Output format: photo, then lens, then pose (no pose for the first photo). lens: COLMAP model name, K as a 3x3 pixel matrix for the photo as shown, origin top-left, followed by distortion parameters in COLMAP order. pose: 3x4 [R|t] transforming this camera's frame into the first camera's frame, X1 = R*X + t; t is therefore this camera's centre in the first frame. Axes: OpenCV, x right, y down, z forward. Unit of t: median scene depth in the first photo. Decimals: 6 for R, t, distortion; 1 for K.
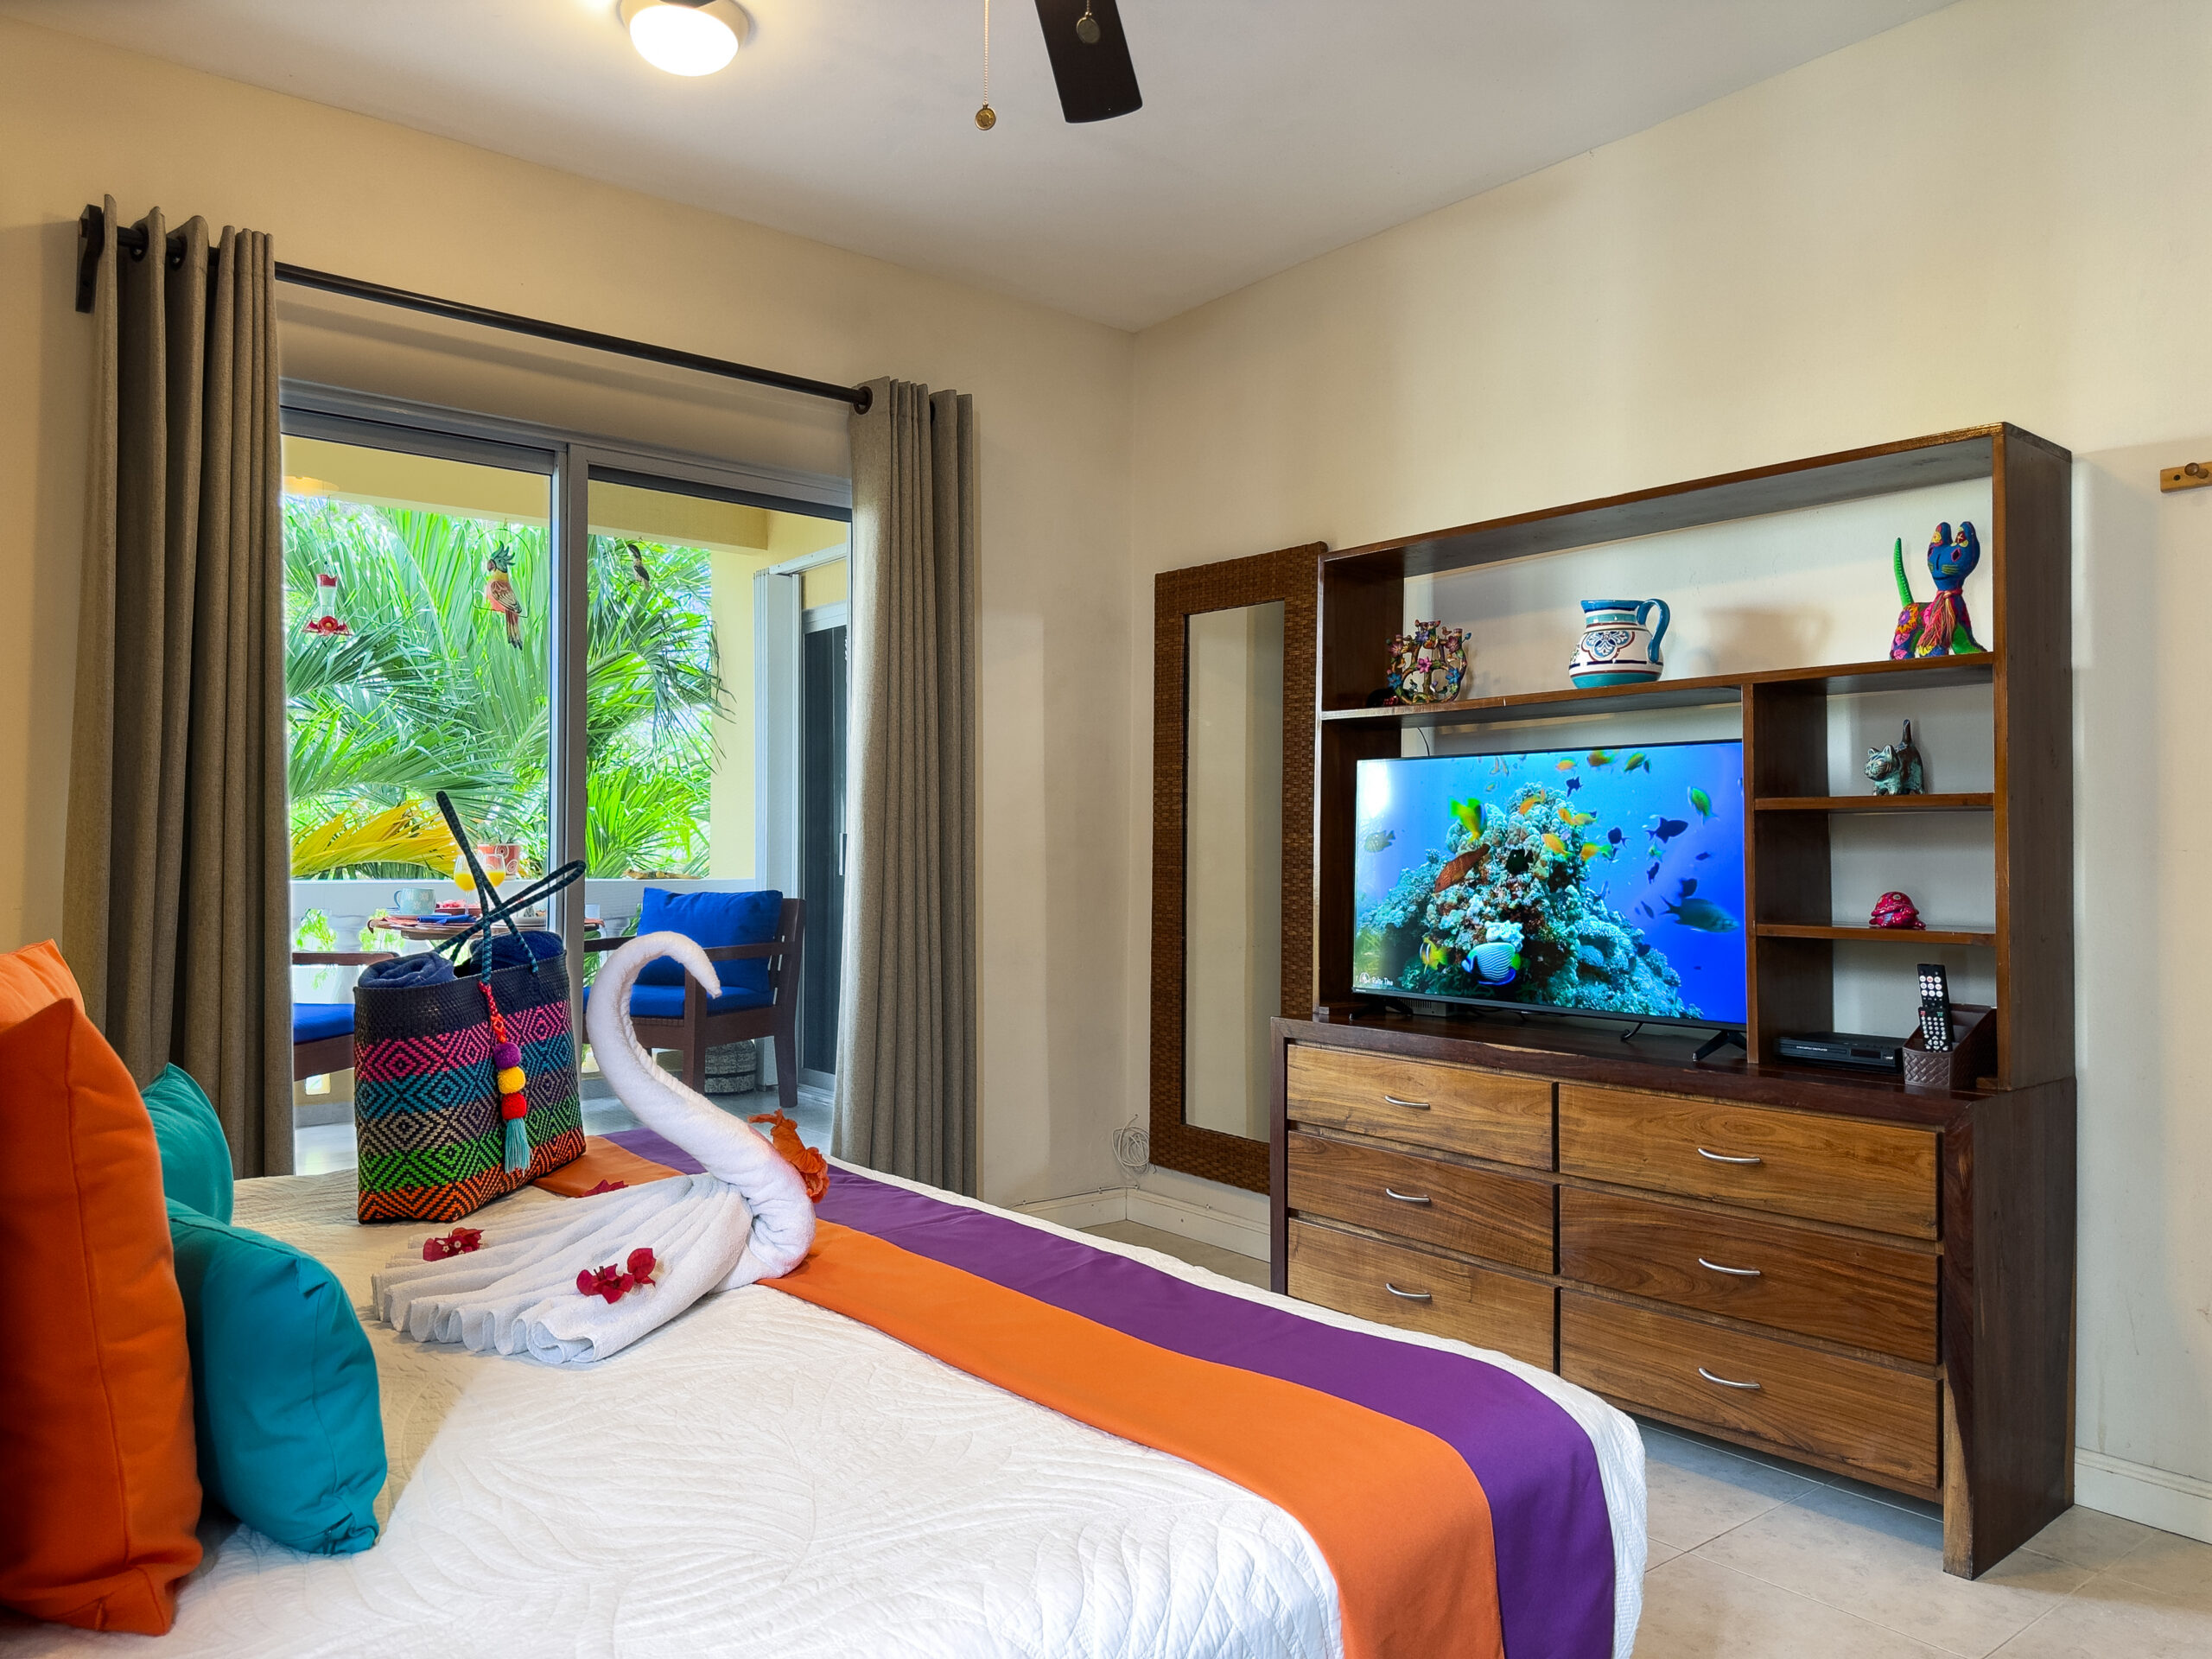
lens RADIAL K [[1527.4, 0, 1080.5], [0, 1527.4, 825.4], [0, 0, 1]] dist [0.106138, -0.000103]
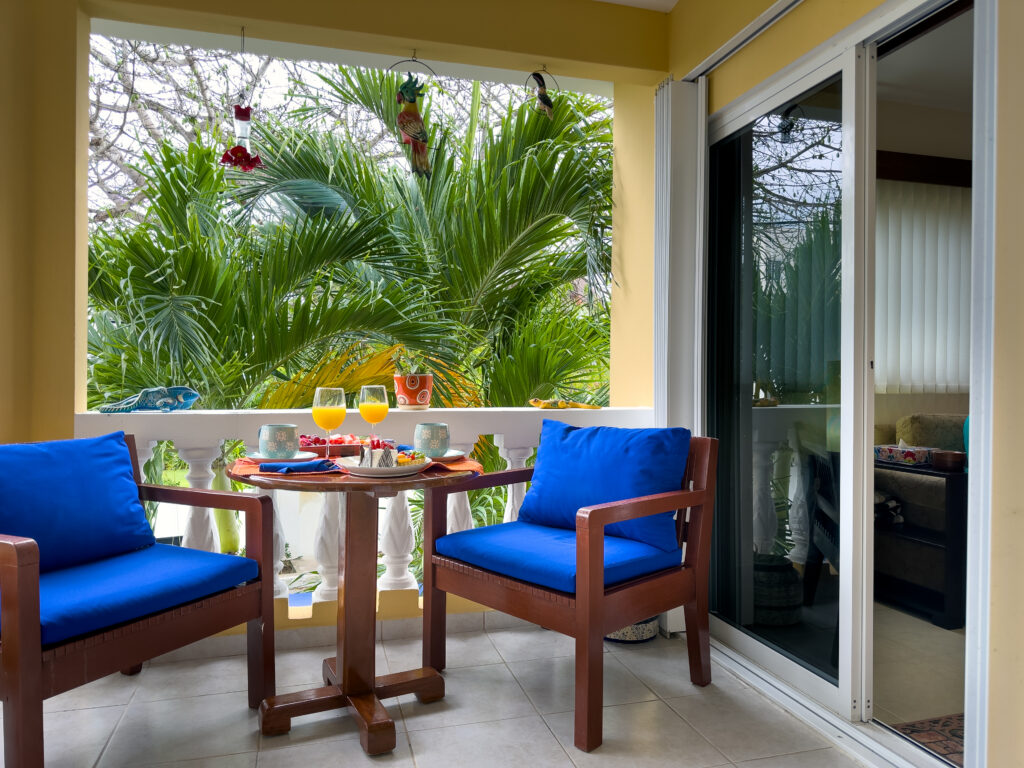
lens RADIAL K [[767.8, 0, 544.5], [0, 767.8, 385.2], [0, 0, 1]] dist [0.028090, -0.000856]
pose [[0.941443, 0.001160, -0.337171, -0.221040], [0.004941, 0.999839, 0.017236, 0.019079], [0.337136, -0.017892, 0.941286, 0.999356]]
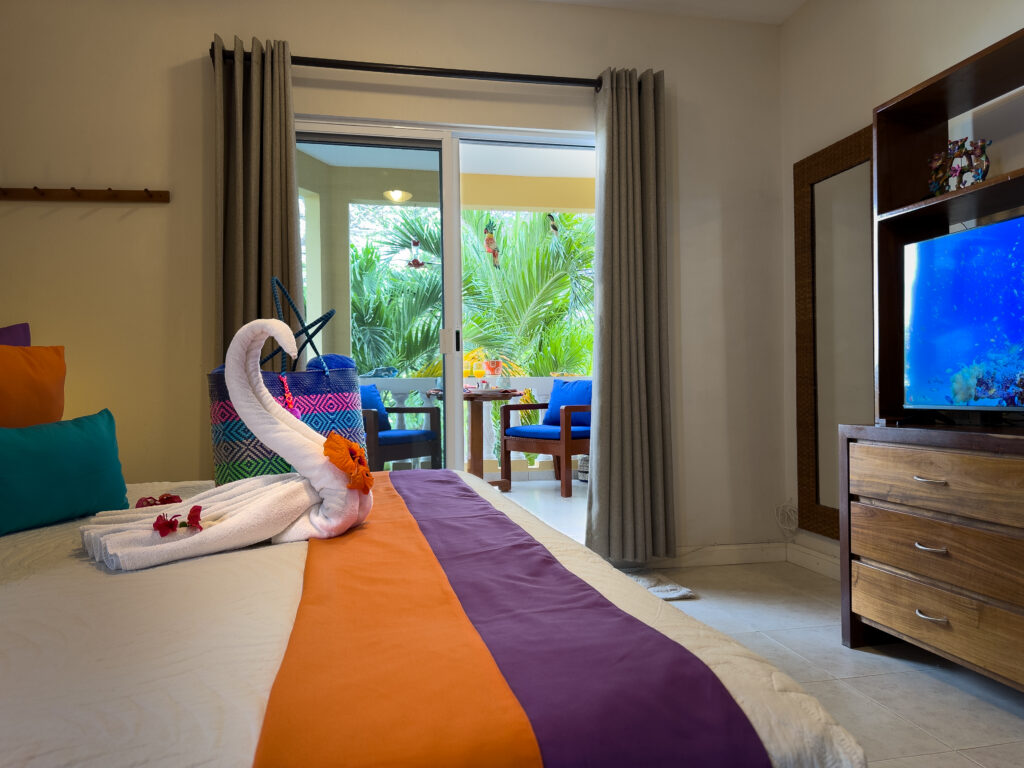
lens RADIAL K [[714.6, 0, 512.0], [0, 714.6, 384.0], [0, 0, 1]] dist [0.066213, -0.076782]
pose [[0.894353, -0.023243, -0.446758, 0.157185], [0.027264, 0.999625, 0.002572, 0.076620], [0.446531, -0.014480, 0.894651, 0.241993]]
